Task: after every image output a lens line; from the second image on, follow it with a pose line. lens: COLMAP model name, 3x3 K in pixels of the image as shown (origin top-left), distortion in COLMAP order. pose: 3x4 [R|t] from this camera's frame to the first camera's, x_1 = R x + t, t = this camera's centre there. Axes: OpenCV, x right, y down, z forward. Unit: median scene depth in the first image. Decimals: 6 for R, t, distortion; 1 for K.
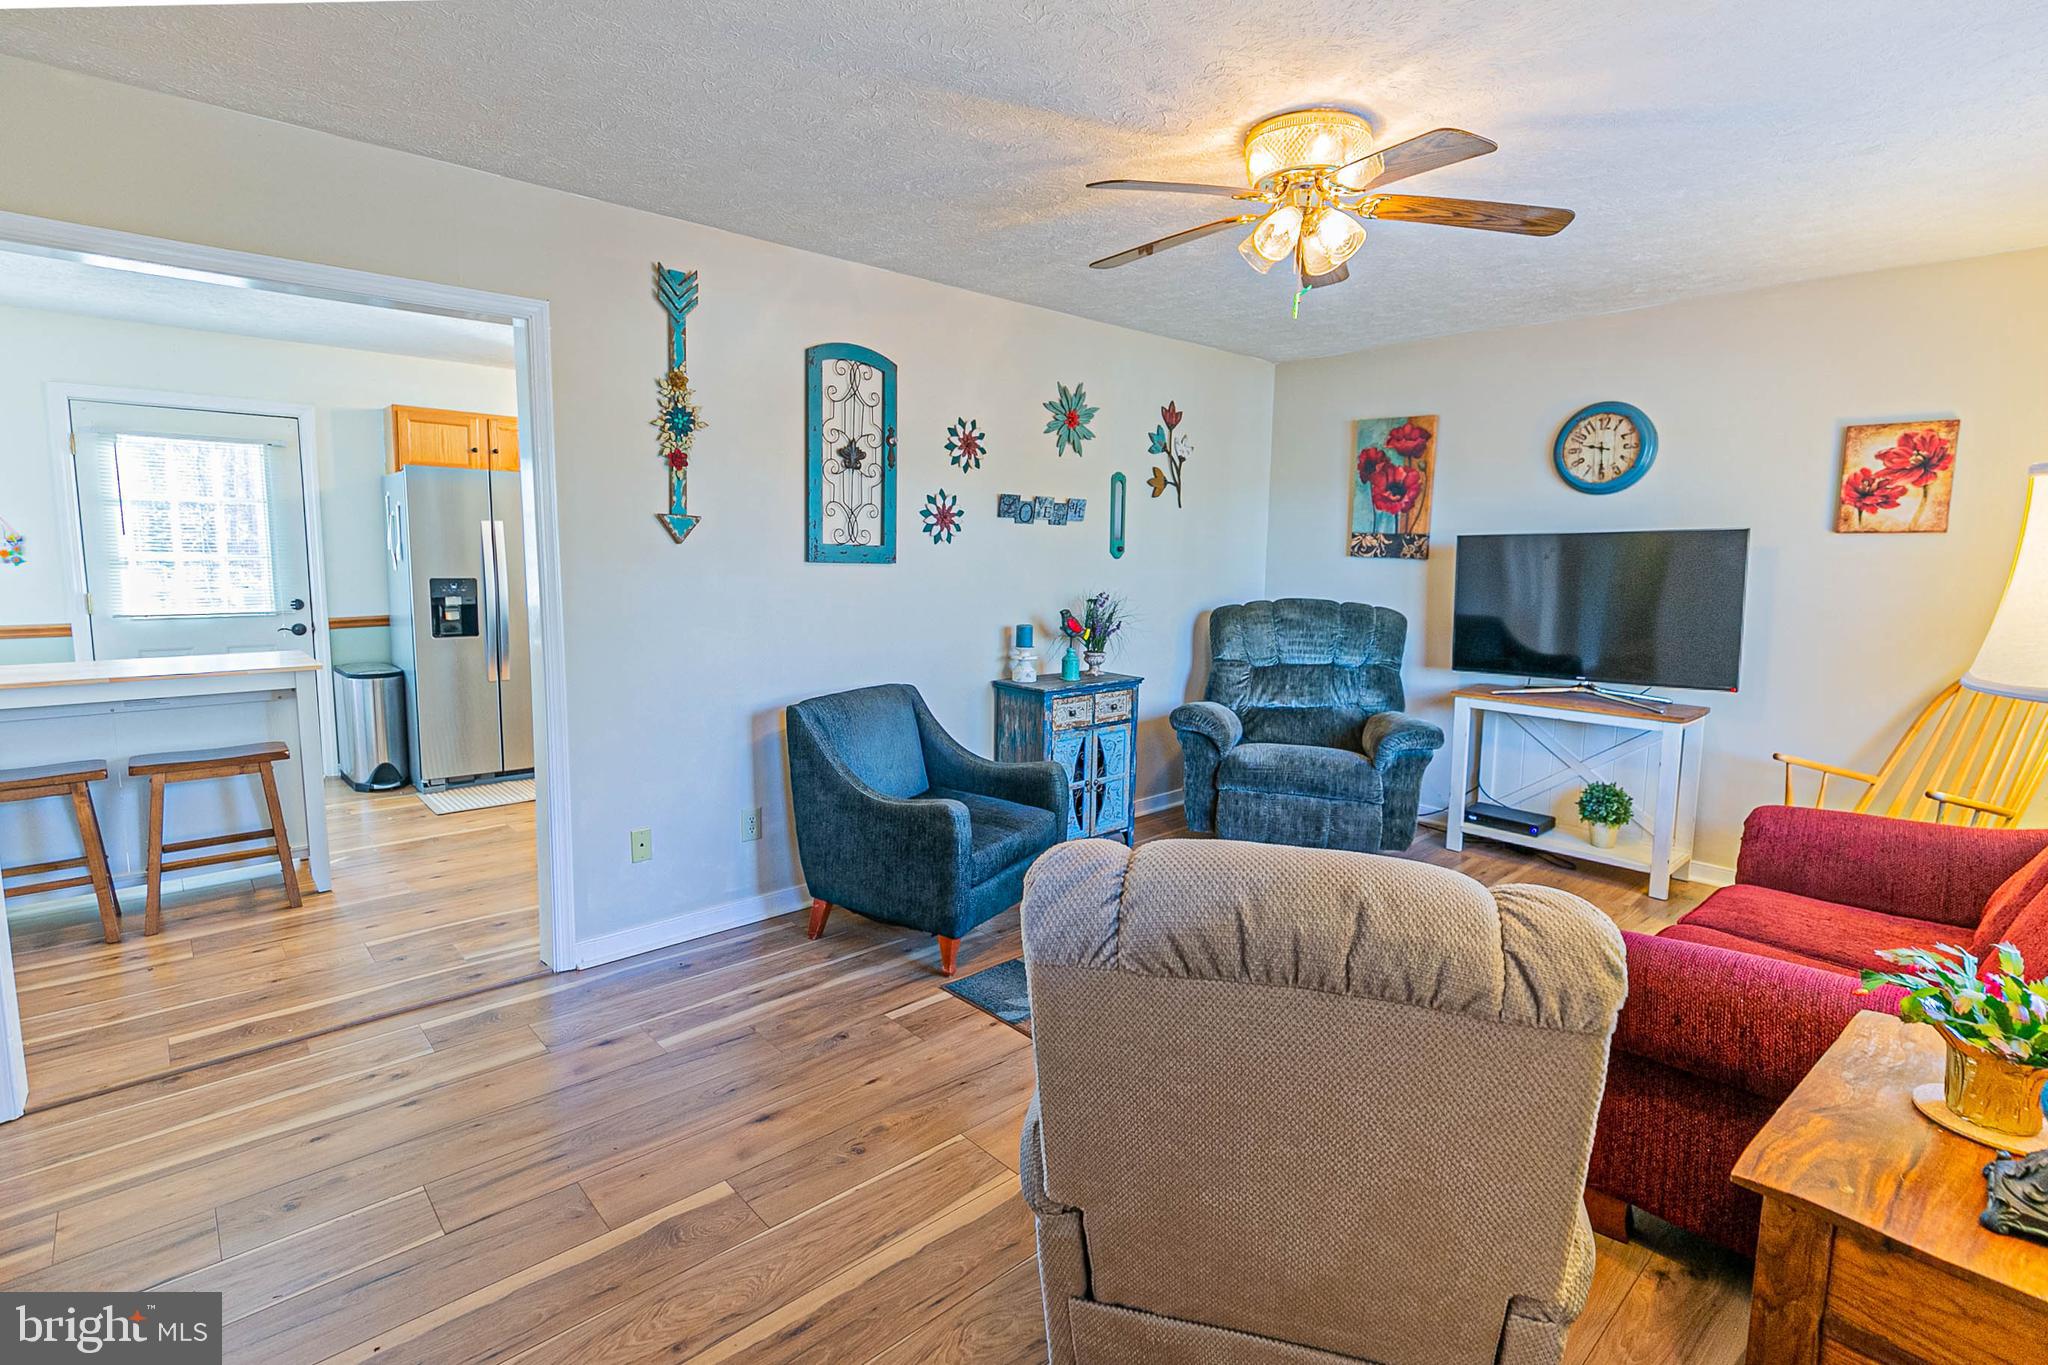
lens RADIAL K [[962.5, 0, 1010.0], [0, 962.5, 662.7], [0, 0, 1]] dist [0.002290, 0.000044]
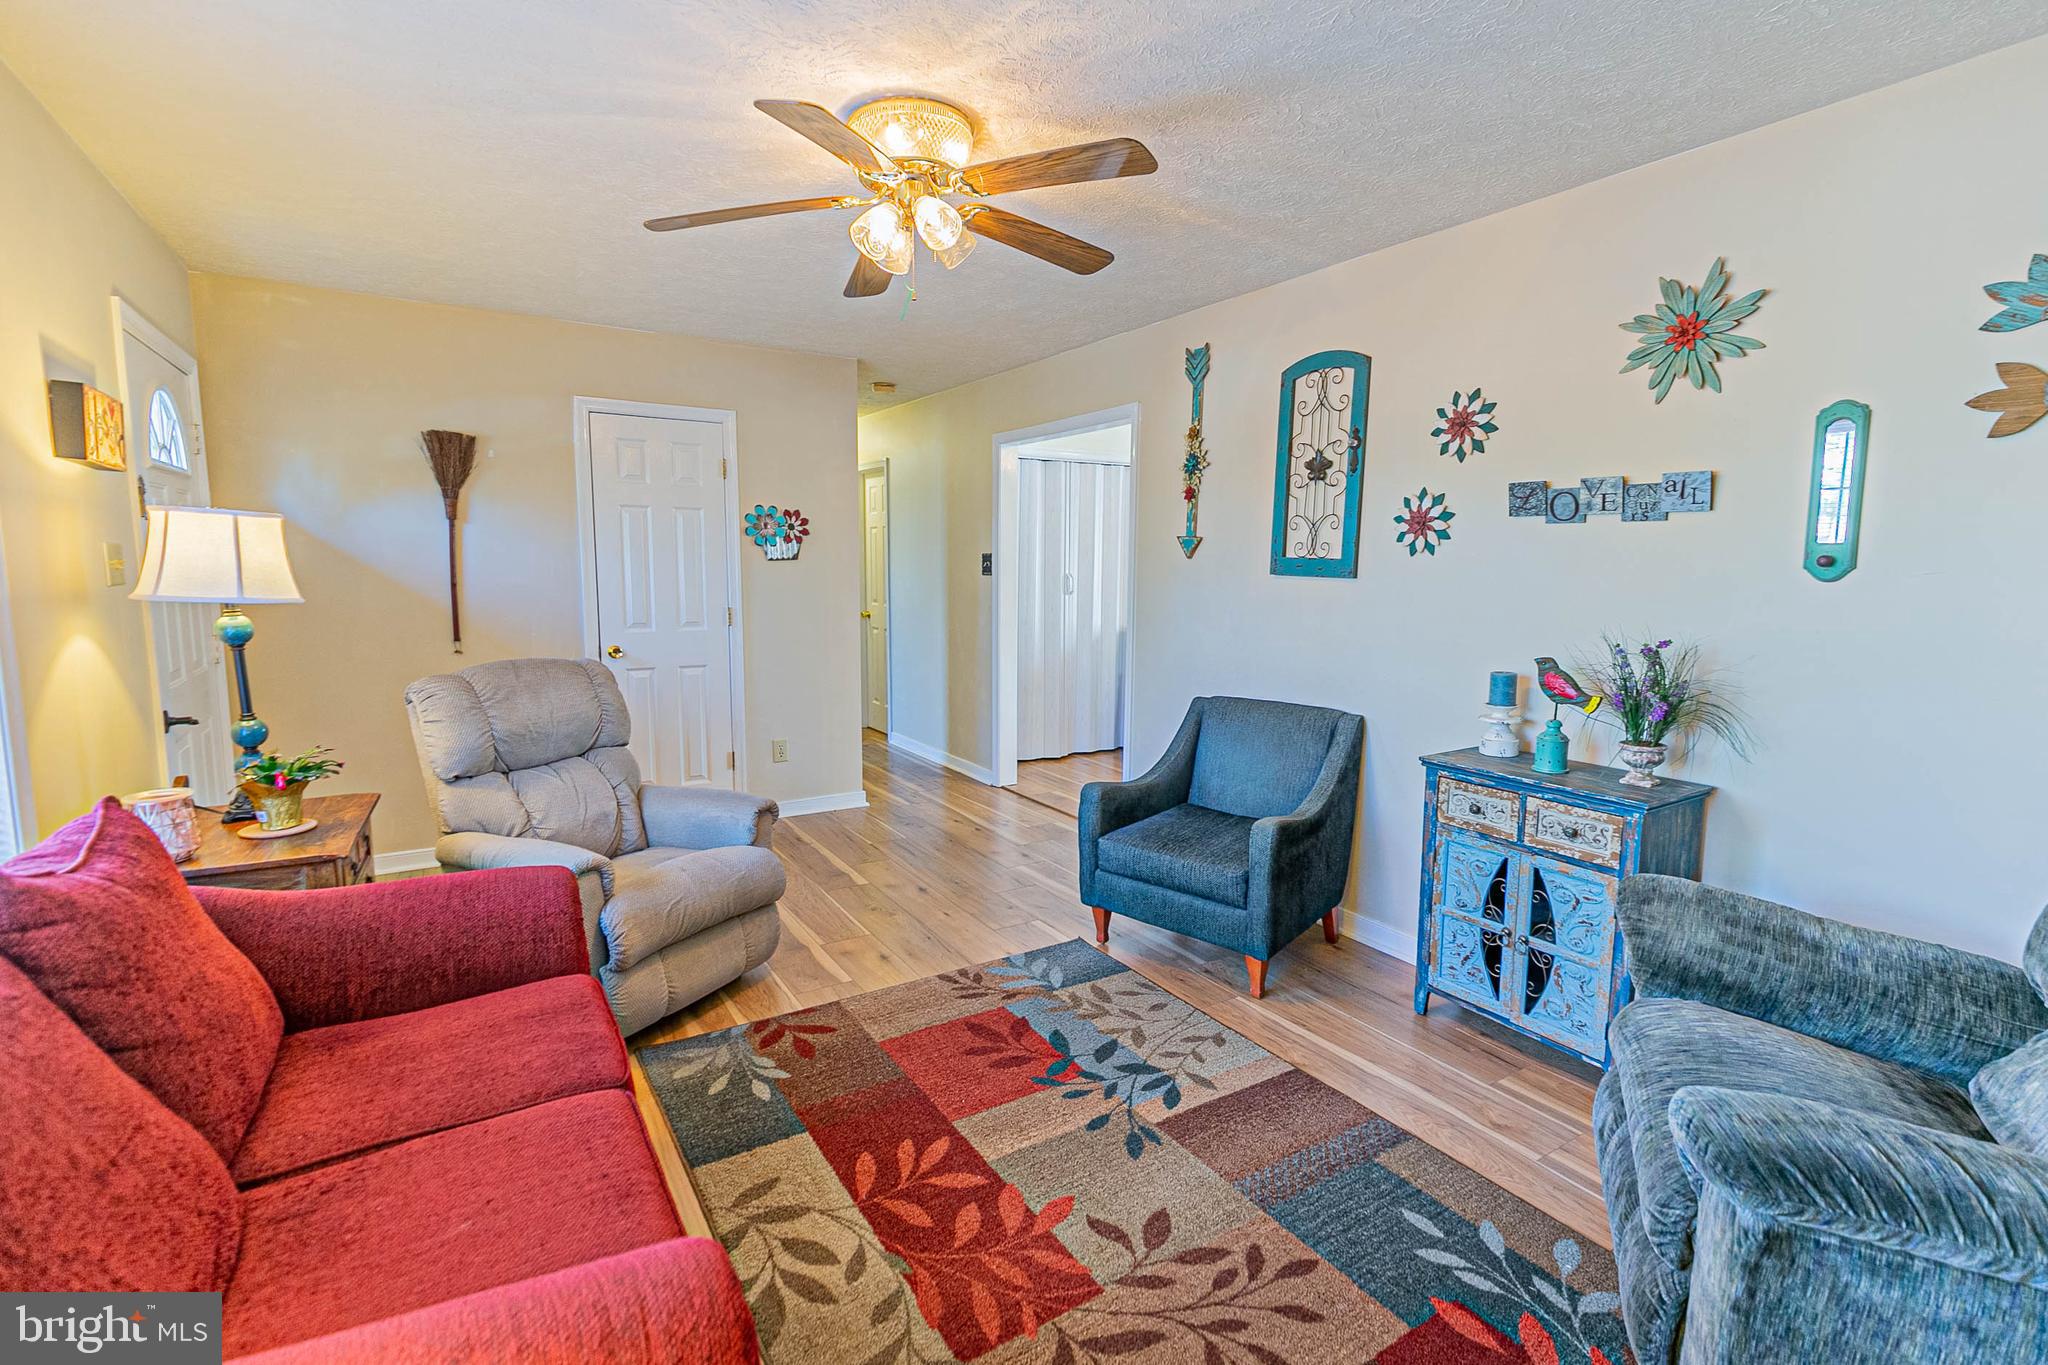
lens RADIAL K [[944.0, 0, 1020.1], [0, 944.0, 666.5], [0, 0, 1]] dist [0.003674, 0.000119]
pose [[-0.186460, 0.100172, -0.977342, 0.772080], [-0.122922, 0.984593, 0.124367, -0.088893], [0.974742, 0.143327, -0.171274, 0.818084]]
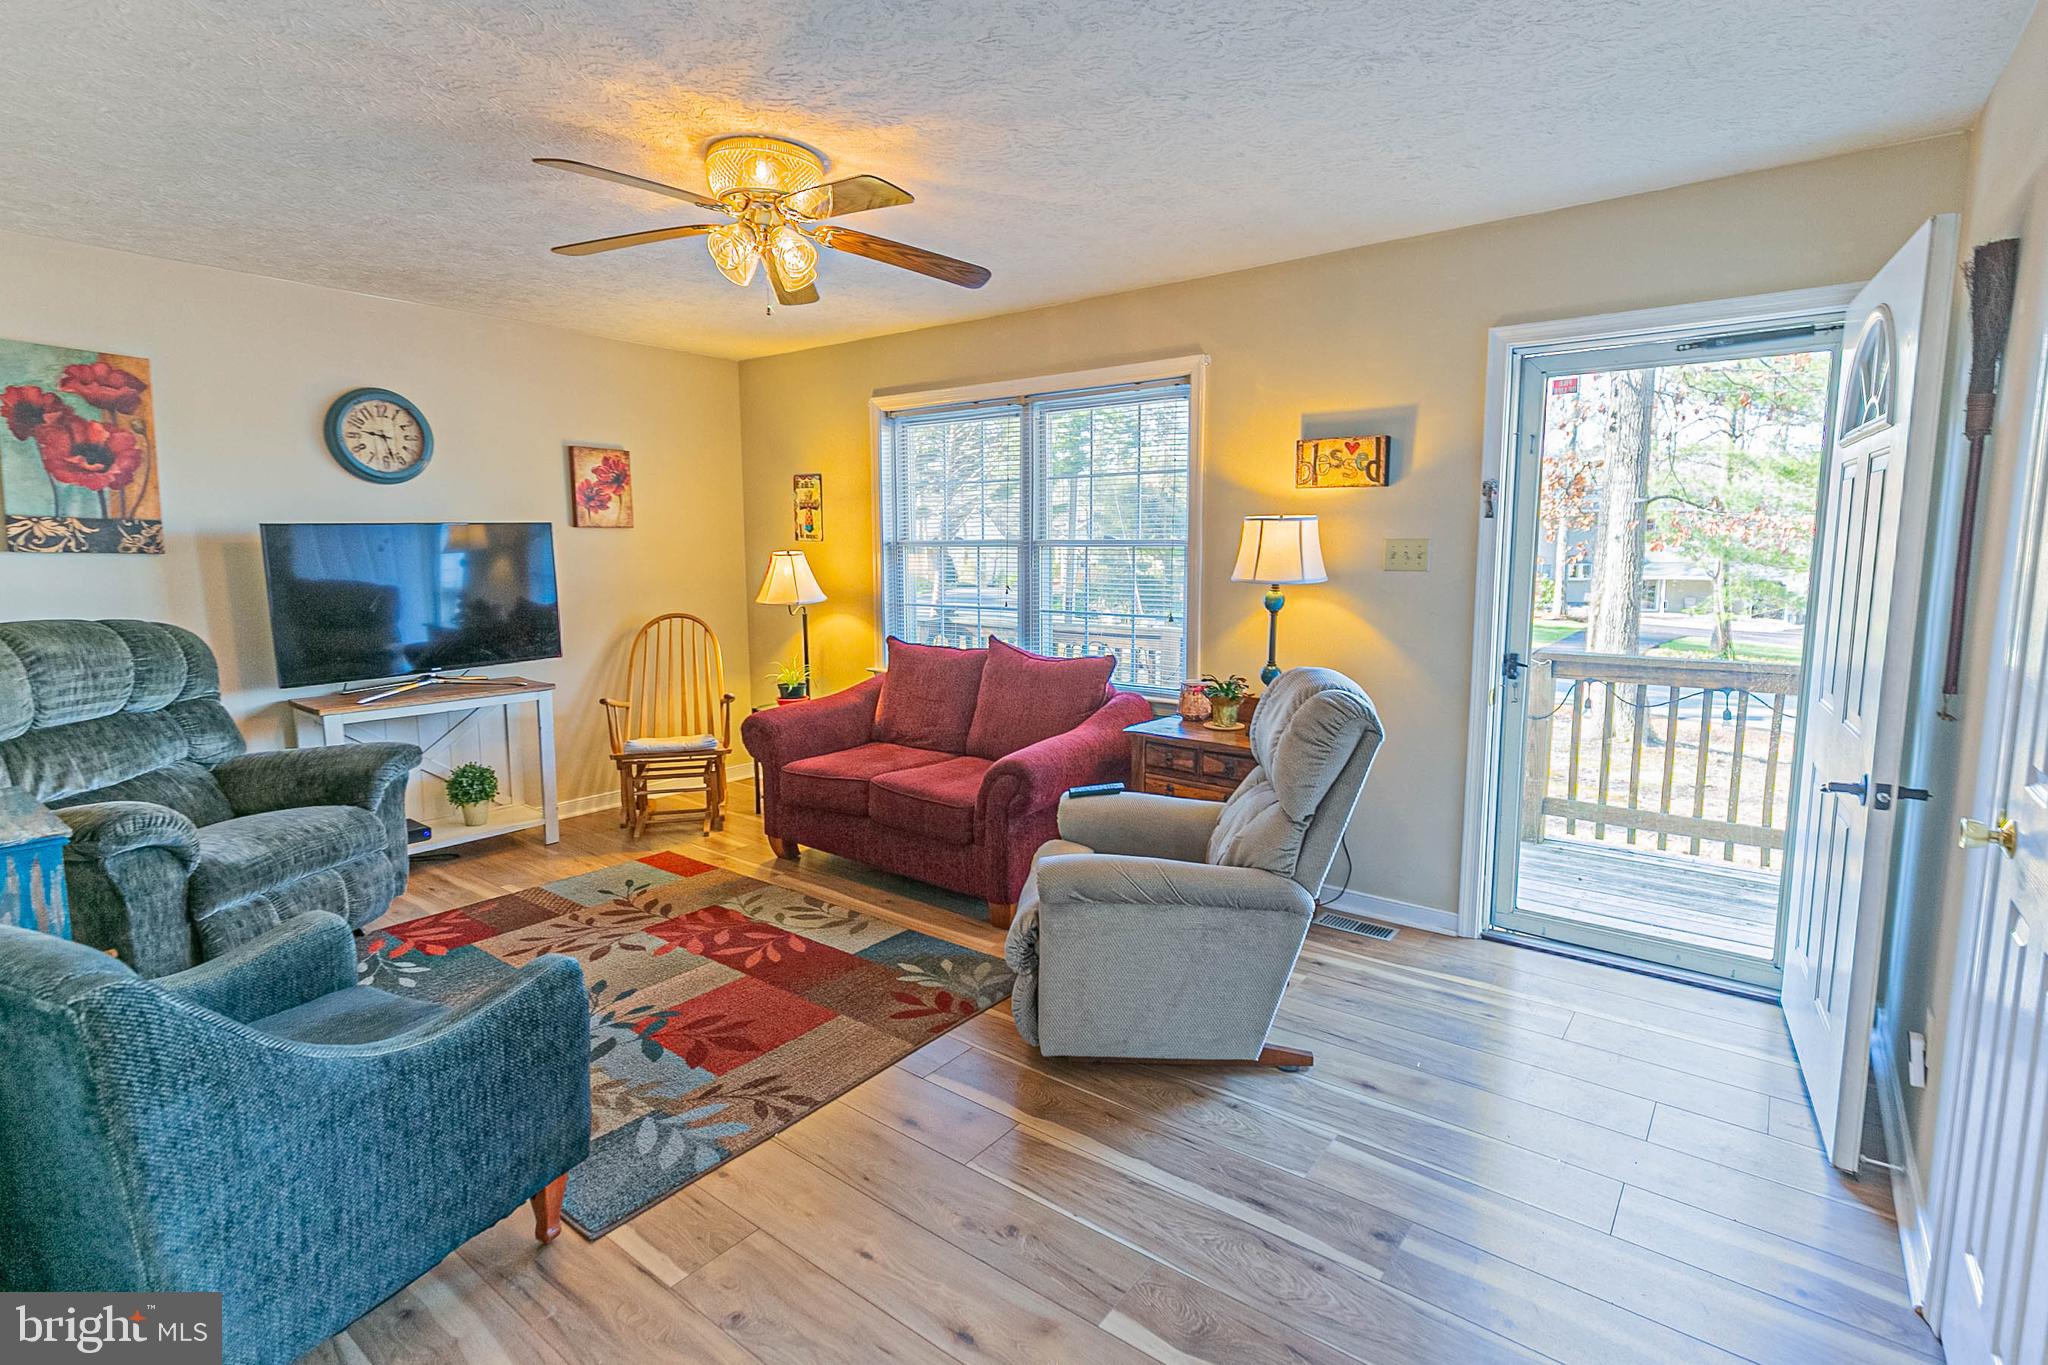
lens RADIAL K [[963.2, 0, 1054.0], [0, 963.2, 665.9], [0, 0, 1]] dist [-0.001036, -0.000493]
pose [[-0.192934, -0.132606, 0.972210, -0.528181], [0.112545, 0.981296, 0.156180, -0.075090], [-0.974736, 0.139550, -0.174401, 0.577389]]
